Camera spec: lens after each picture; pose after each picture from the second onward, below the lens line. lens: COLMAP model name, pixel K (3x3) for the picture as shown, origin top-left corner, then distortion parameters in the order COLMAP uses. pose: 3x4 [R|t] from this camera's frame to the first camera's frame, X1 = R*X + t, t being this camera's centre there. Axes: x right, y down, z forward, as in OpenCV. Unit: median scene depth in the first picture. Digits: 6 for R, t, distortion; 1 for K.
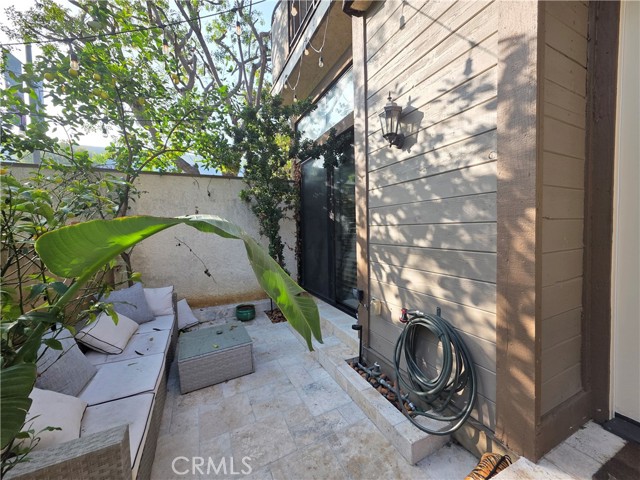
lens RADIAL K [[255.3, 0, 318.9], [0, 255.3, 239.9], [0, 0, 1]] dist [0.001626, -0.000099]
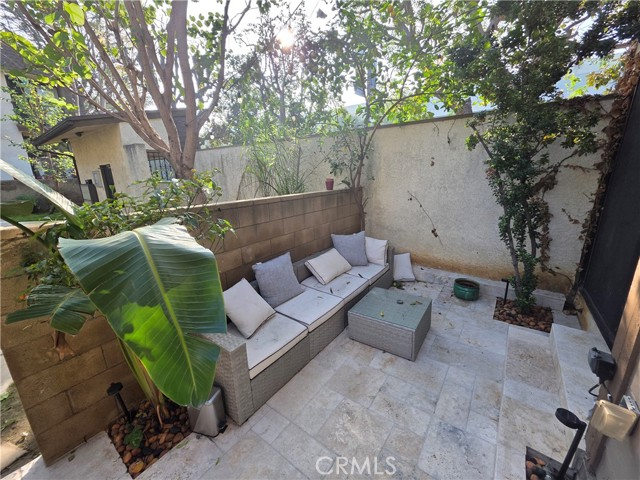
lens RADIAL K [[255.3, 0, 319.8], [0, 255.3, 238.7], [0, 0, 1]] dist [0.001626, -0.000099]
pose [[0.464513, 0.237057, -0.853248, 0.200531], [-0.031669, 0.967336, 0.251514, -0.084614], [0.885000, -0.089810, 0.456847, 0.277062]]
